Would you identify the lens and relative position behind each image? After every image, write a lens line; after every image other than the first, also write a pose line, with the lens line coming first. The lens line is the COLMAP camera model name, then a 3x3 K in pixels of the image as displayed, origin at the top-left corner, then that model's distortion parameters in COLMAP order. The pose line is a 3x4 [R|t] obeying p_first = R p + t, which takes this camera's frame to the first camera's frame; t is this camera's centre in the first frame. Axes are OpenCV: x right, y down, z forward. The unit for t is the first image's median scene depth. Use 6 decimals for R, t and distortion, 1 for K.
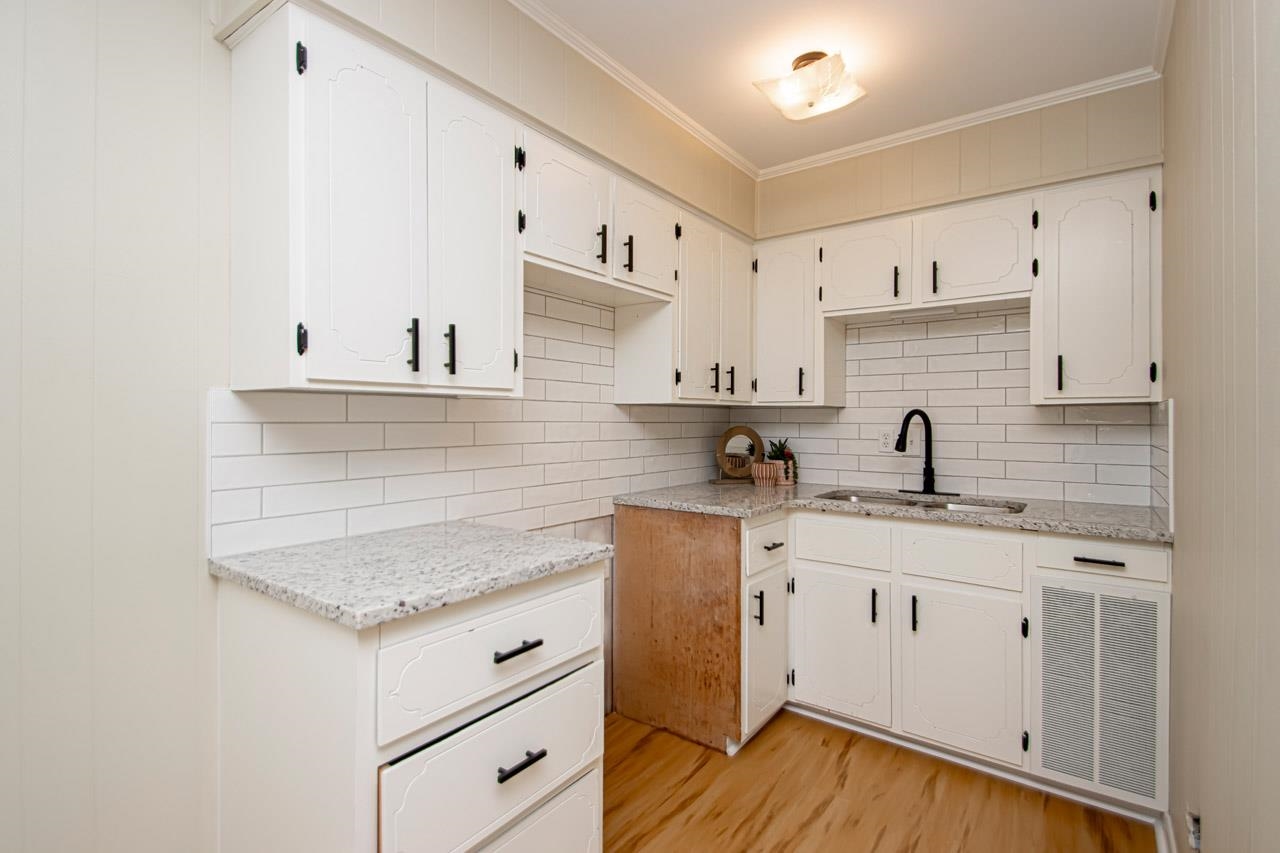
lens RADIAL K [[593.6, 0, 641.9], [0, 593.6, 417.1], [0, 0, 1]] dist [0.026567, -0.020825]
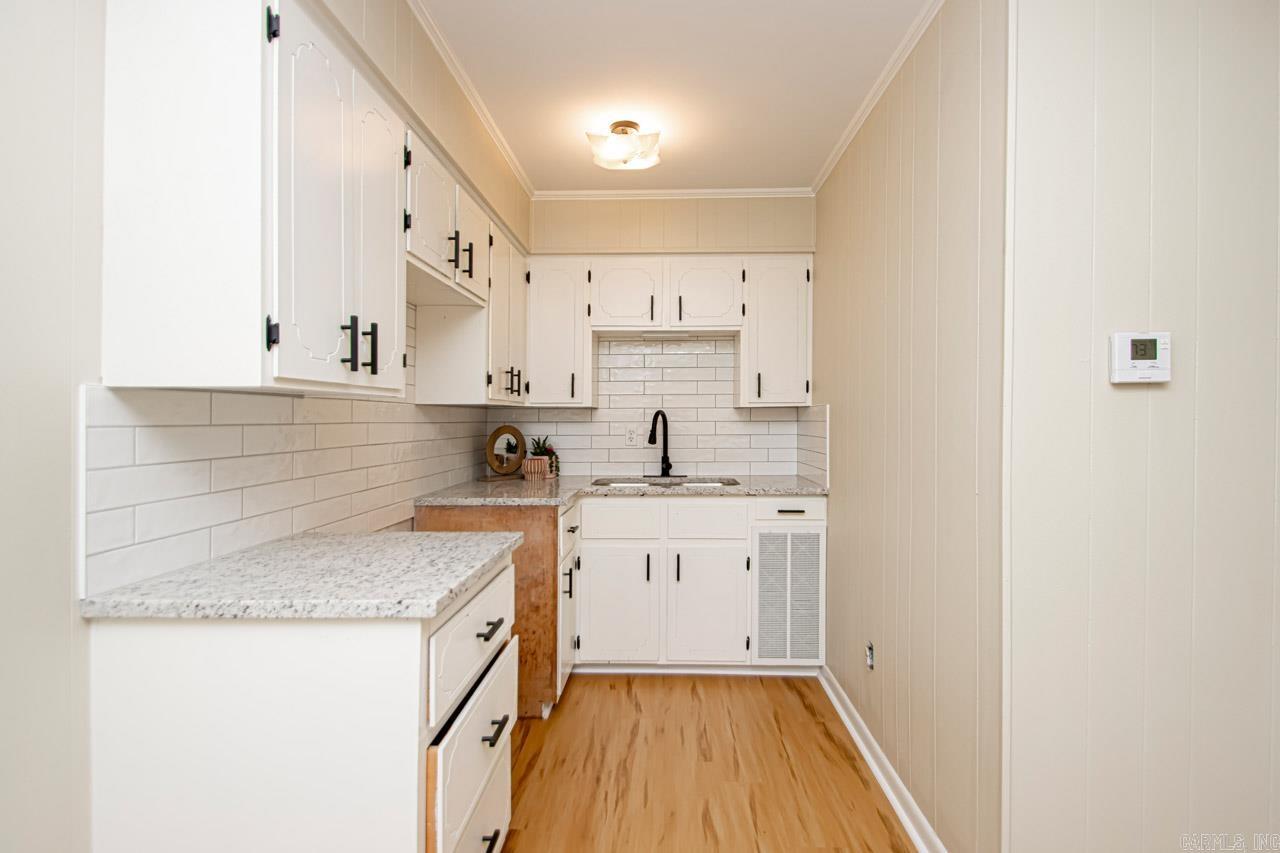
lens RADIAL K [[613.8, 0, 653.0], [0, 613.8, 421.9], [0, 0, 1]] dist [0.011577, -0.000199]
pose [[0.817764, -0.009016, 0.575483, -0.346509], [0.003839, 0.999941, 0.010210, -0.002046], [-0.575541, -0.006140, 0.817750, -0.058740]]
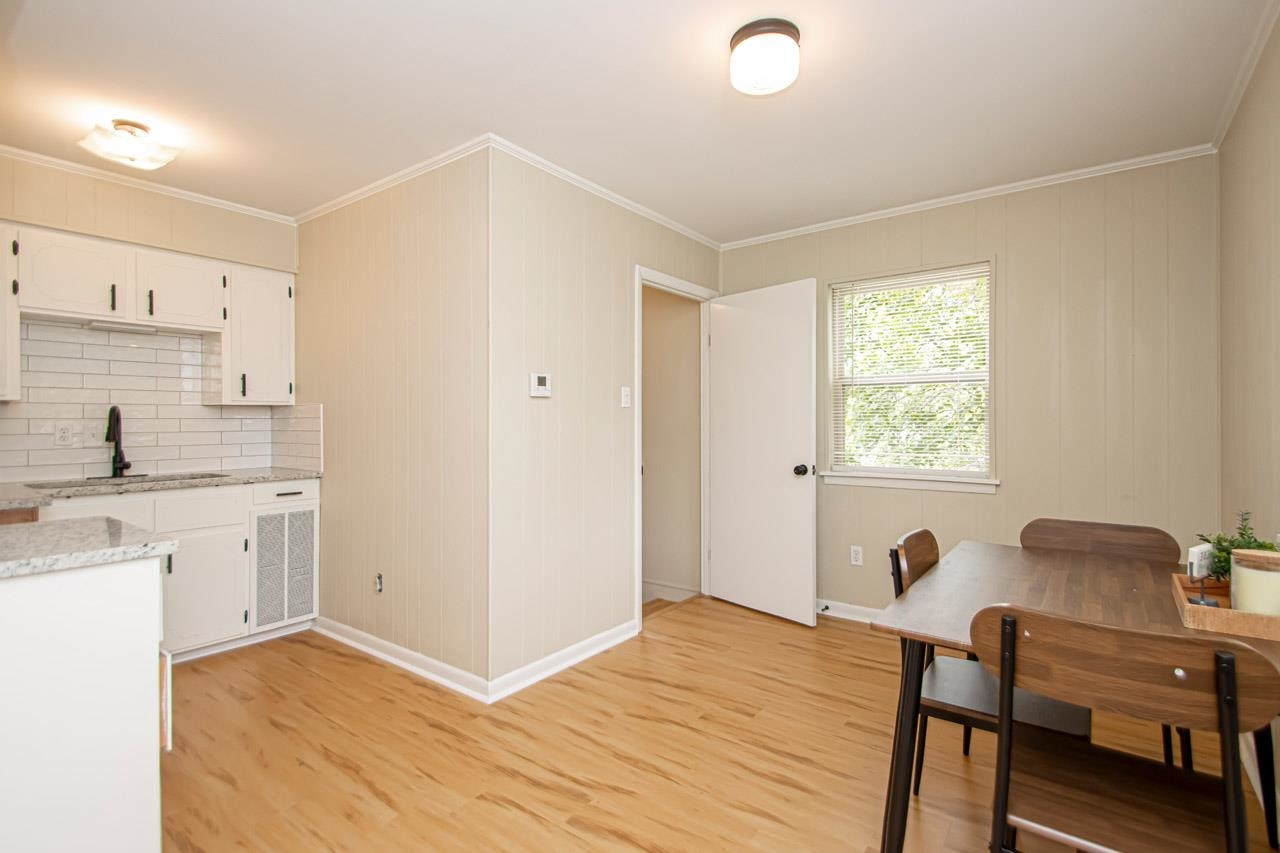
lens RADIAL K [[597.4, 0, 663.0], [0, 597.4, 434.2], [0, 0, 1]] dist [0.001851, 0.000181]
pose [[-0.013957, -0.027710, 0.999519, -0.861656], [0.000491, 0.999616, 0.027720, 0.011732], [-0.999902, 0.000878, -0.013938, -0.078257]]
